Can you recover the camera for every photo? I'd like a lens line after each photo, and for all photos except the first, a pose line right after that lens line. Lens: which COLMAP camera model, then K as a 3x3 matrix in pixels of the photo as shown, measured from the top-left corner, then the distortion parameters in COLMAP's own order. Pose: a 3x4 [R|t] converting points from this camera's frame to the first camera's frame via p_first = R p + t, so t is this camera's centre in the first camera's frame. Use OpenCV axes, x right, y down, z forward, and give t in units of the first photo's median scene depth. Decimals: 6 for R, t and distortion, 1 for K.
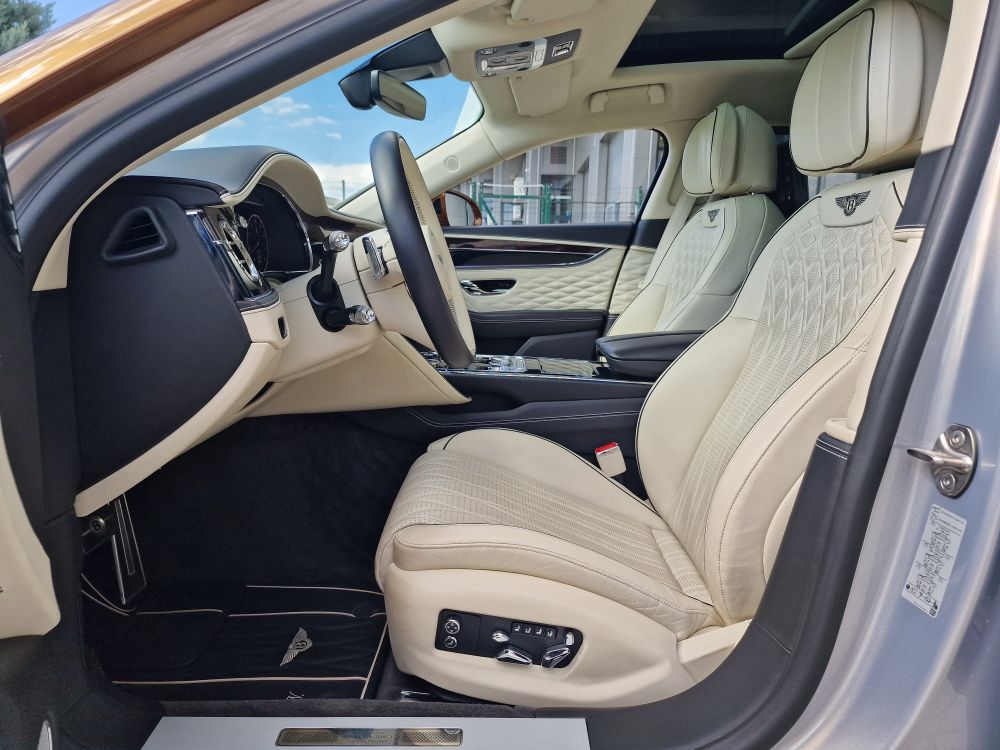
lens RADIAL K [[680.0, 0, 493.6], [0, 680.0, 373.8], [0, 0, 1]] dist [0.052000, -0.035132]
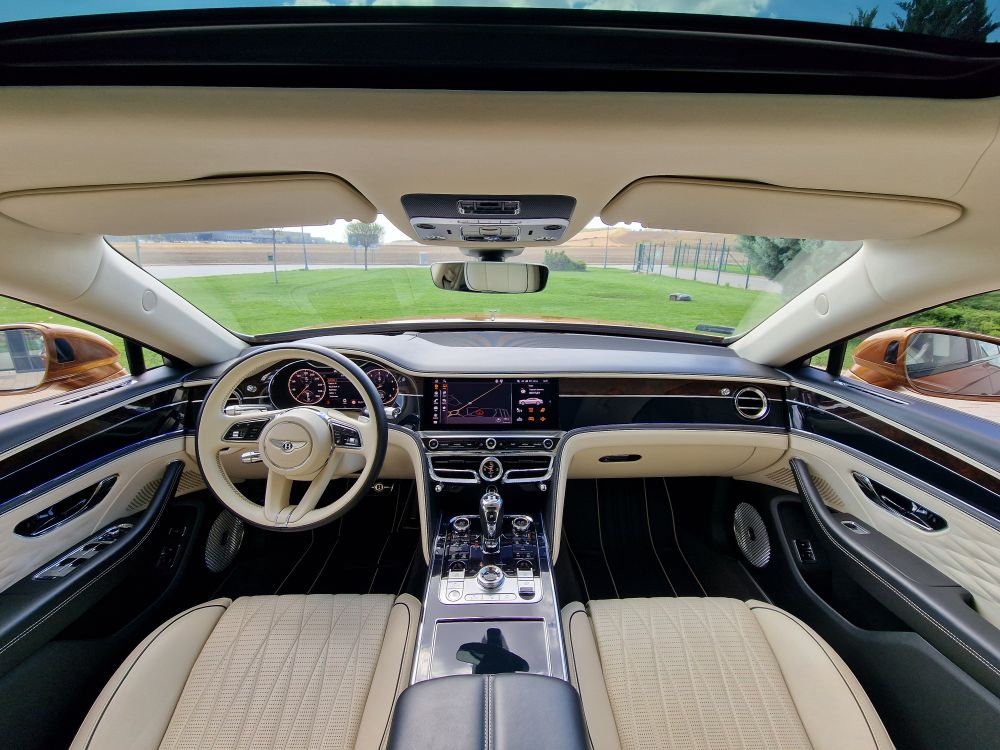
lens RADIAL K [[409.5, 0, 499.6], [0, 409.5, 361.9], [0, 0, 1]] dist [-0.000140, 0.000096]
pose [[0.018633, 0.245531, -0.969210, 0.303979], [-0.164602, 0.956904, 0.239249, -0.277735], [0.986184, 0.155076, 0.058245, 0.634868]]
